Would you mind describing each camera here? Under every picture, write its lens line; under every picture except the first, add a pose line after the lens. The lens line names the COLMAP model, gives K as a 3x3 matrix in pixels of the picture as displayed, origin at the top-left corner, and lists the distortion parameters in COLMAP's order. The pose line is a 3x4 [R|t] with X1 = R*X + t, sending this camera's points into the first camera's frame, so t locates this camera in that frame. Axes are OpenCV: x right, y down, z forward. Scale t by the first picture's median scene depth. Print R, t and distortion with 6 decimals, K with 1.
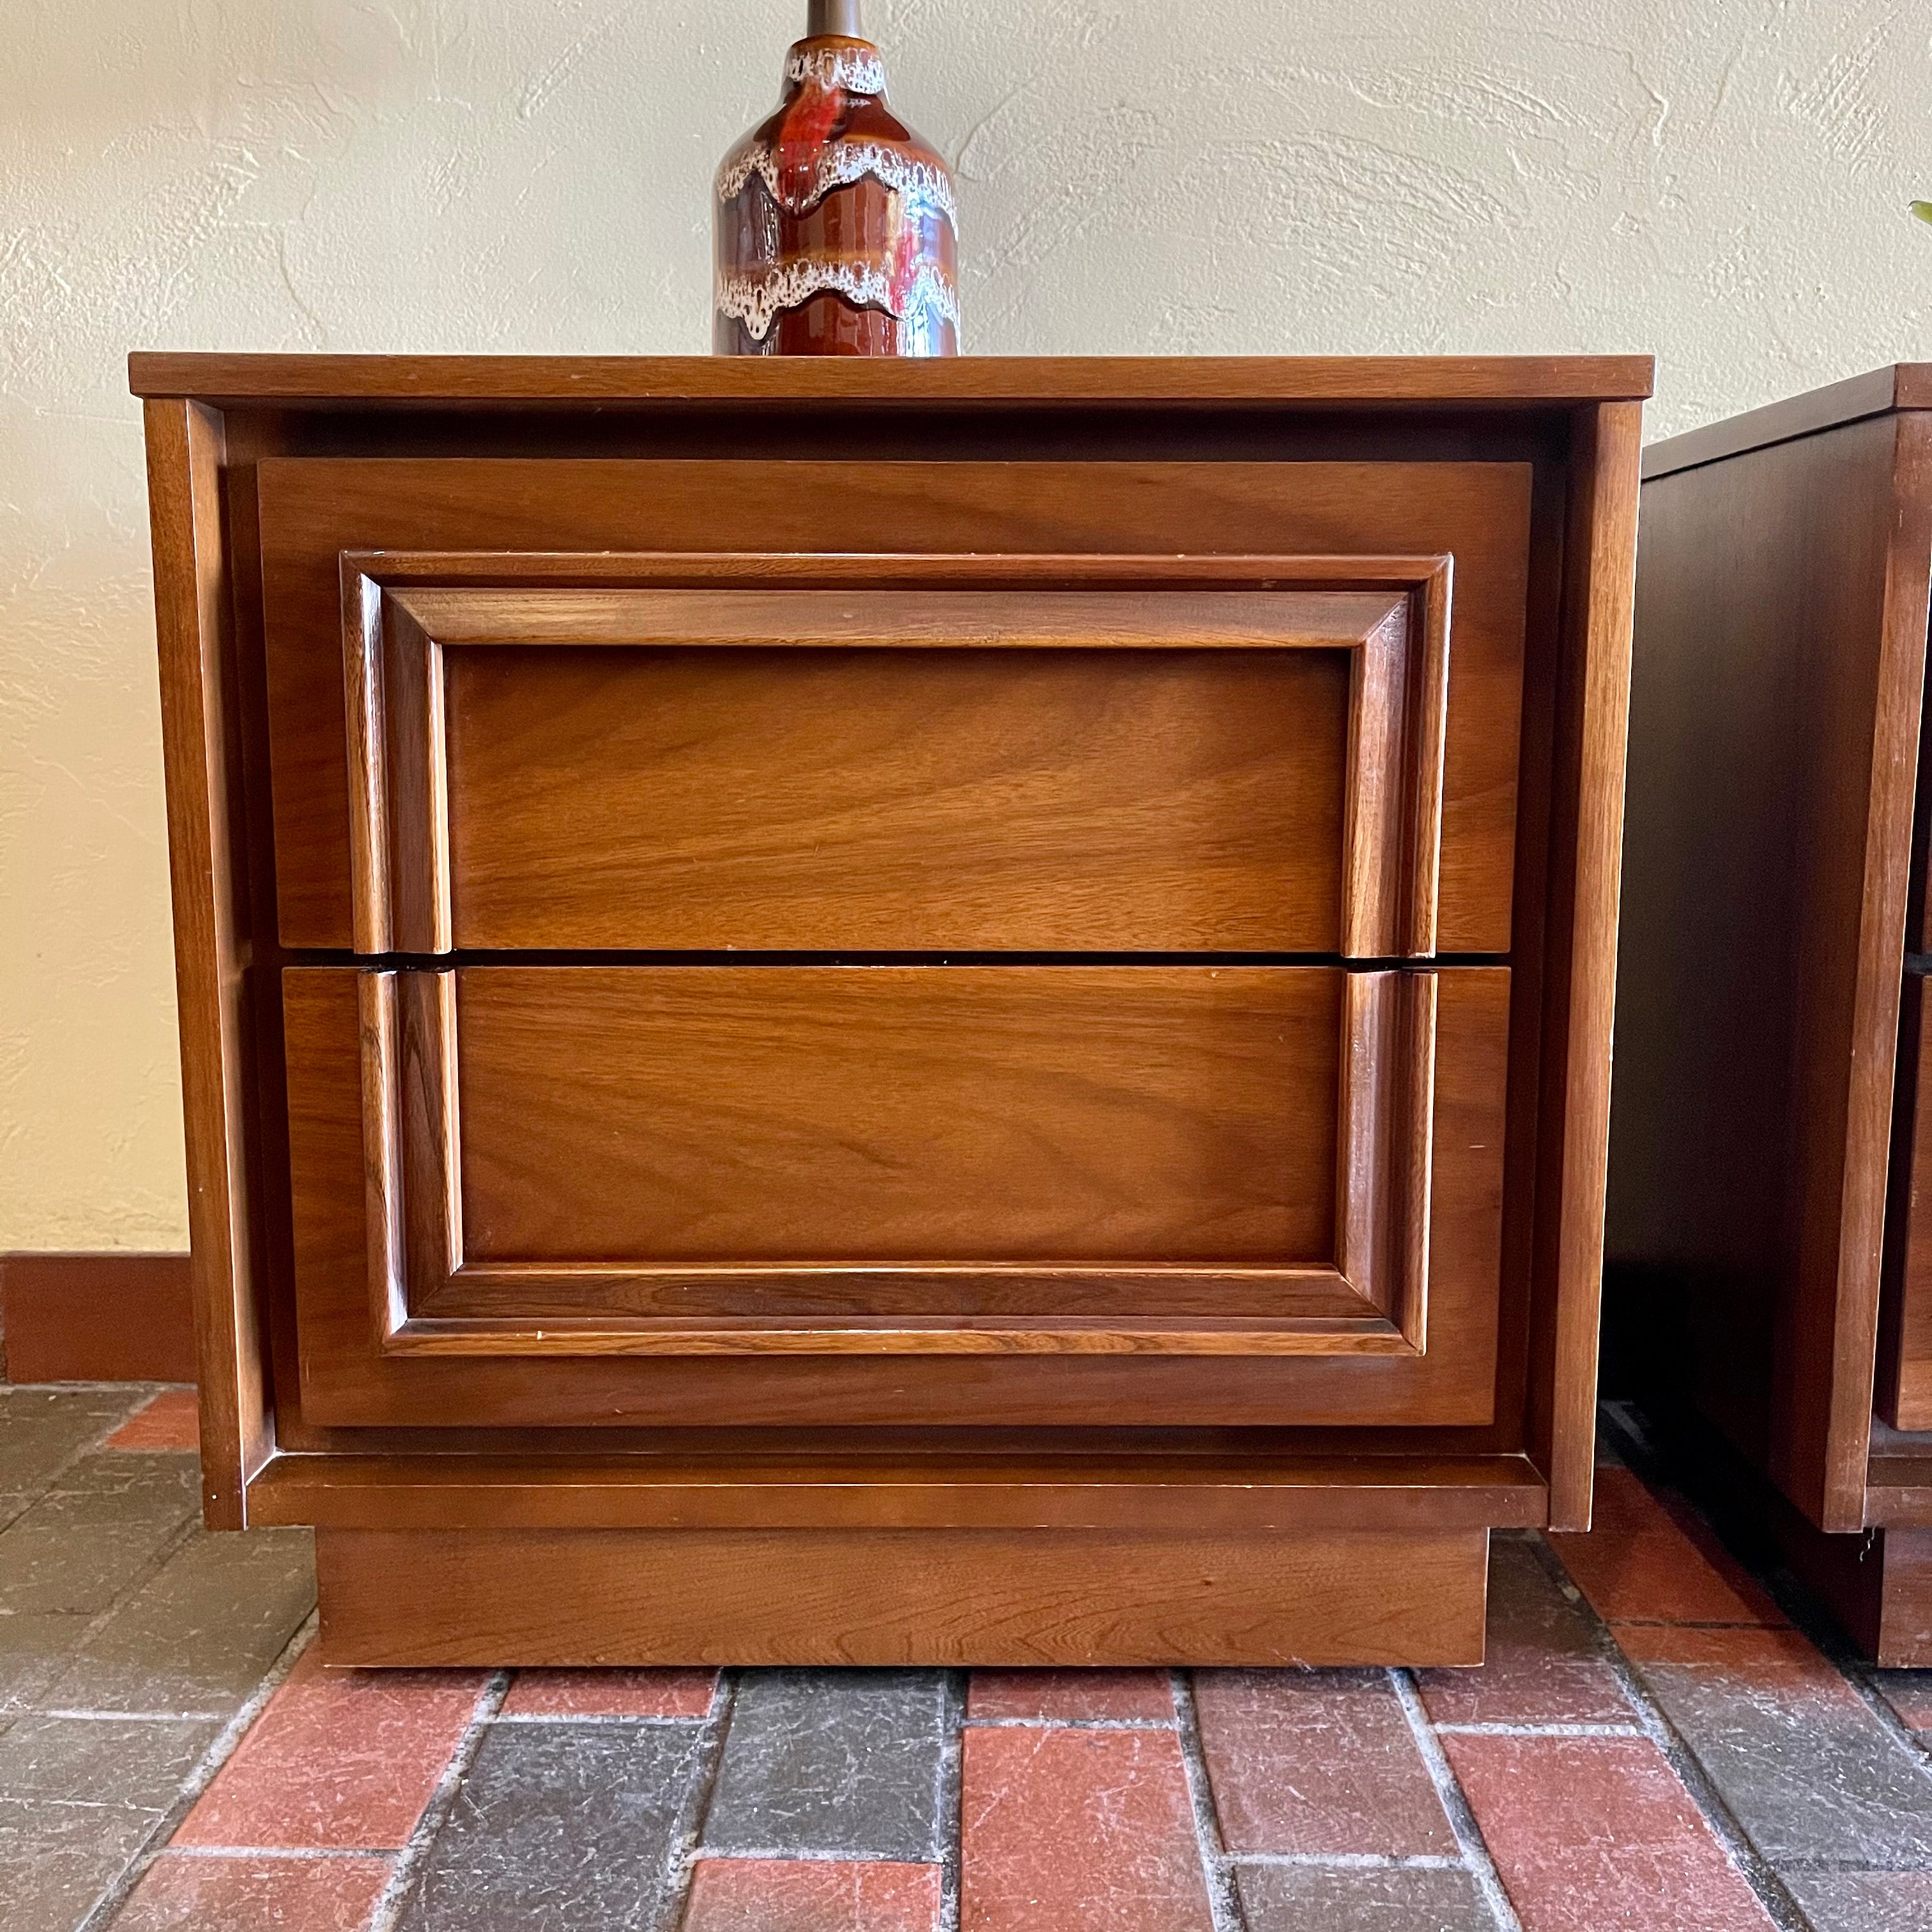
lens RADIAL K [[2027.8, 0, 995.7], [0, 2027.8, 987.6], [0, 0, 1]] dist [0.031518, 0.000000]
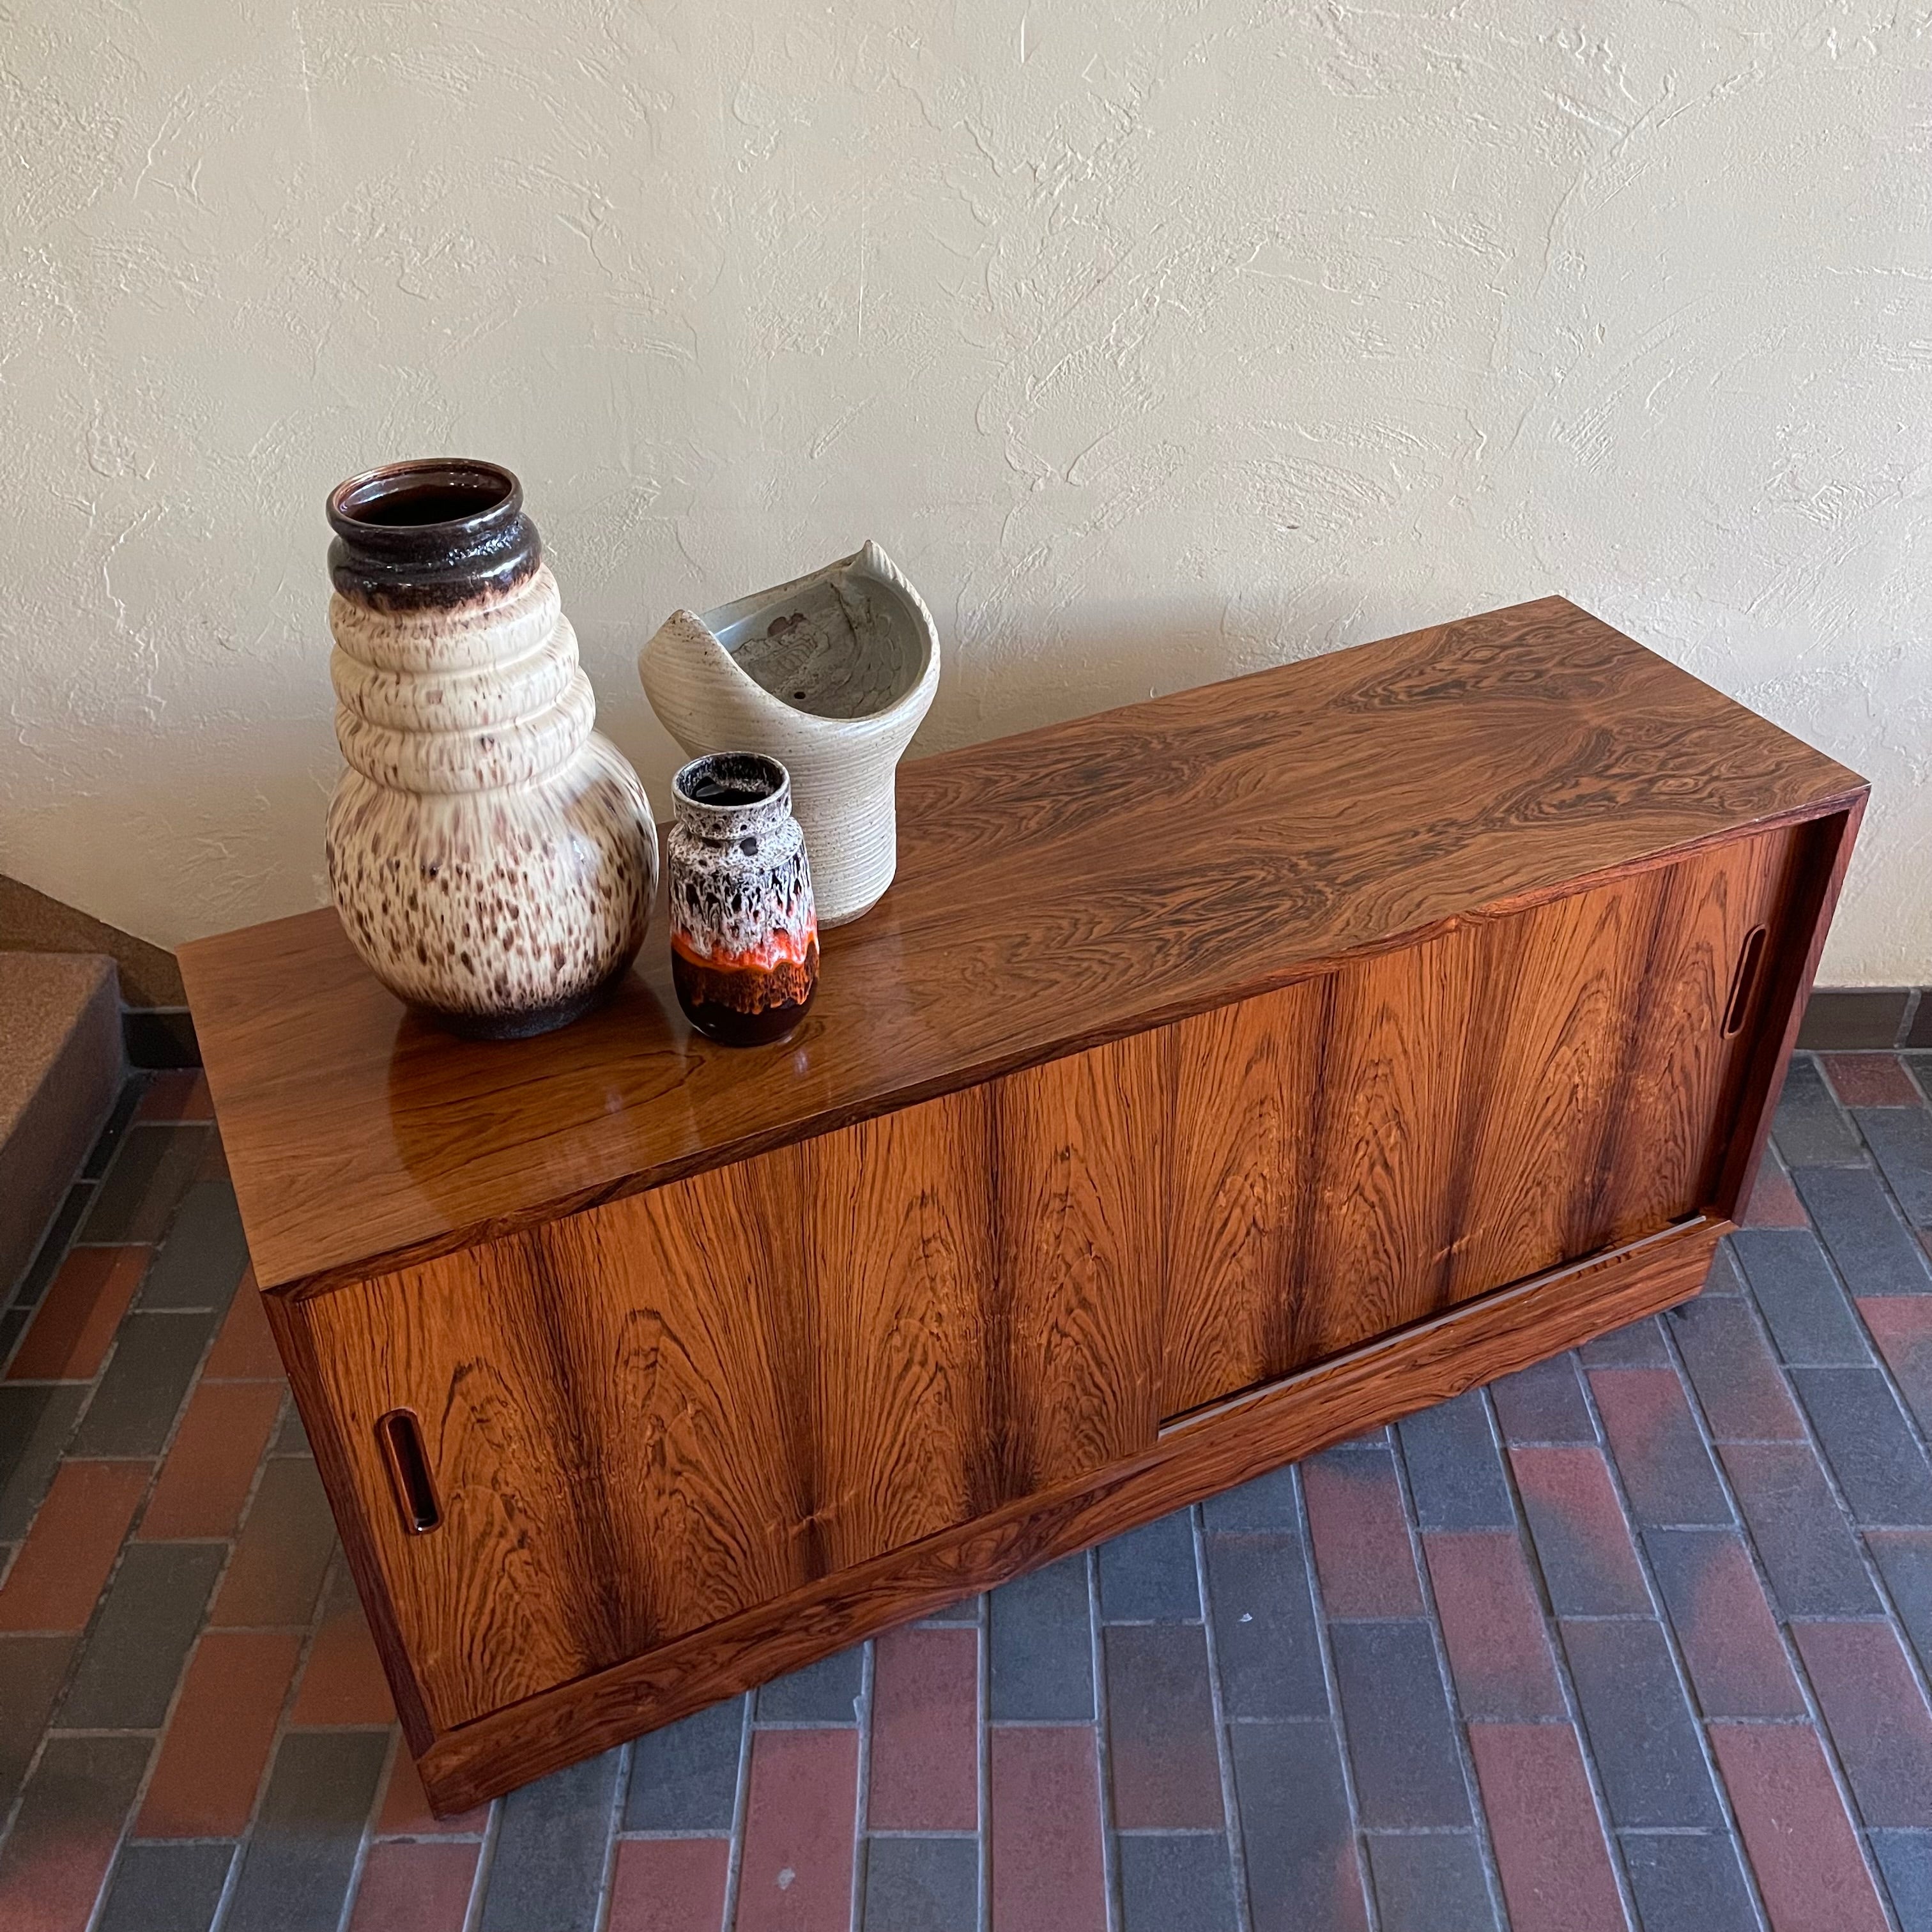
lens RADIAL K [[1951.5, 0, 967.7], [0, 1951.5, 960.0], [0, 0, 1]] dist [0.027356, 0.000000]
pose [[0.999752, -0.013881, -0.017428, -0.104780], [0.020648, 0.871137, 0.490606, -1.118860], [0.008372, -0.490844, 0.871207, -0.827339]]
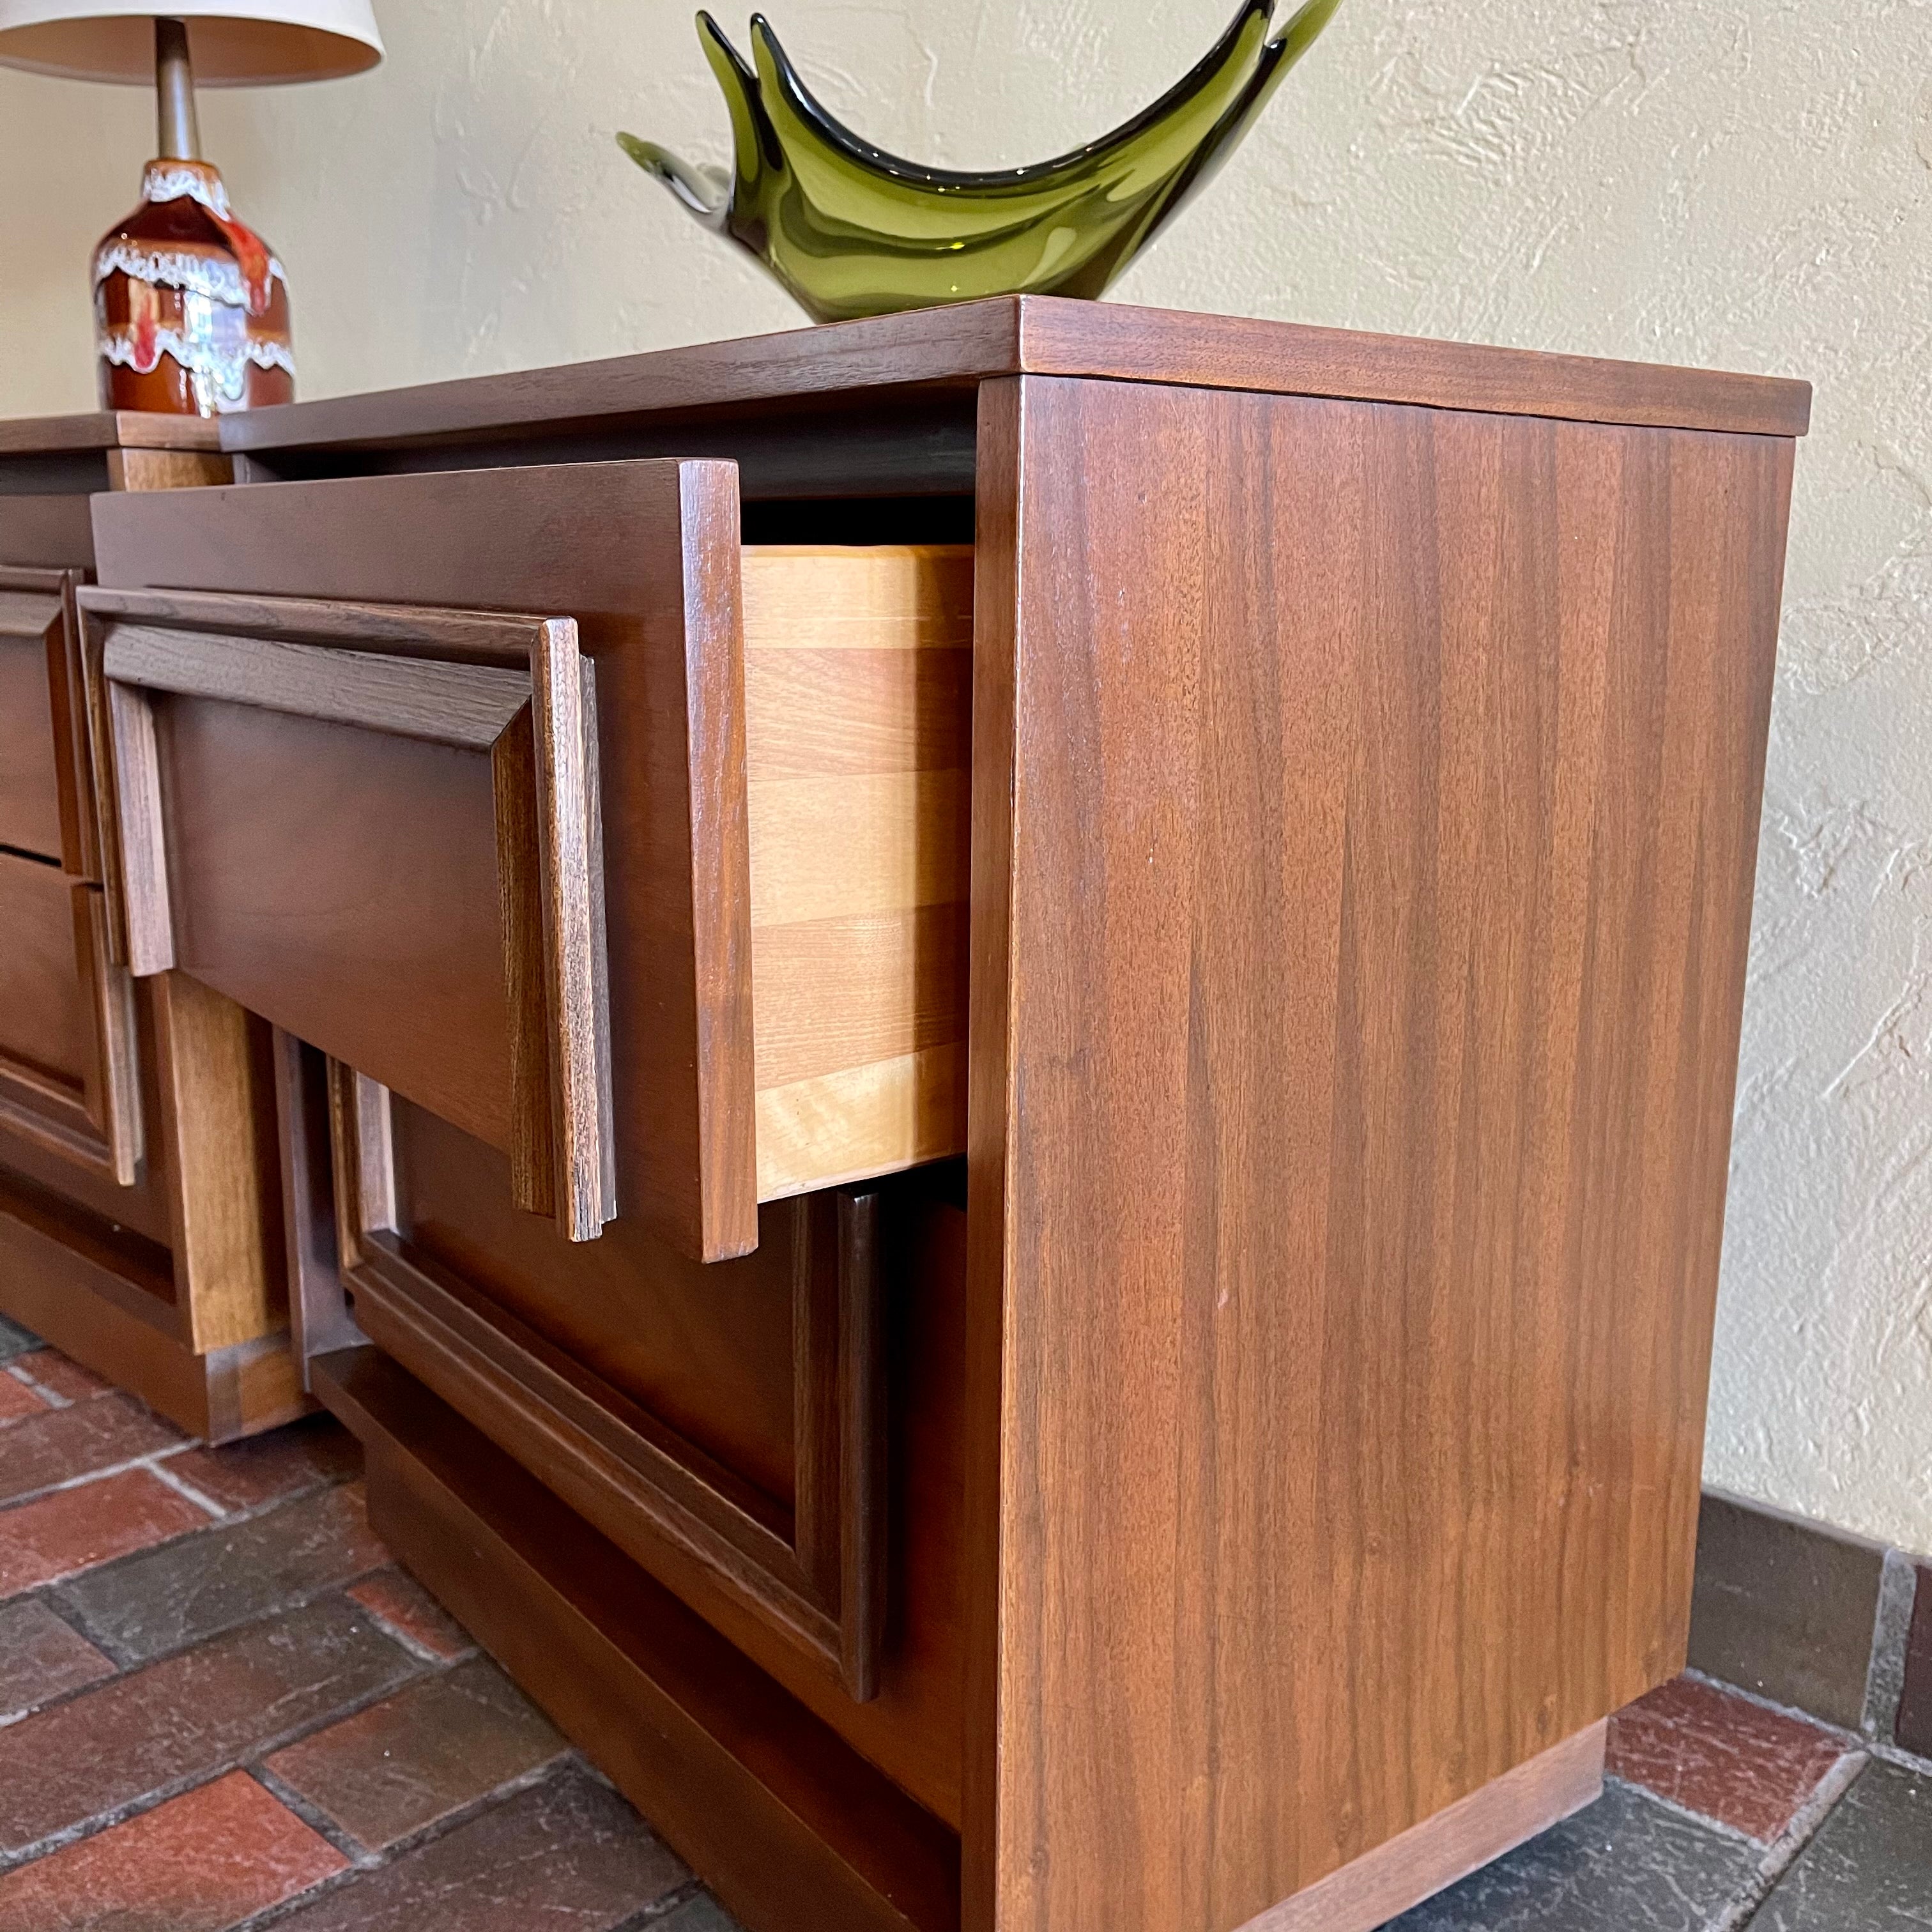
lens RADIAL K [[1951.5, 0, 976.0], [0, 1951.5, 977.0], [0, 0, 1]] dist [0.027356, 0.000000]
pose [[0.738151, 0.151270, -0.657457, 1.330264], [-0.099993, 0.988305, 0.115128, -0.141505], [0.667184, -0.019241, 0.744645, 0.400252]]
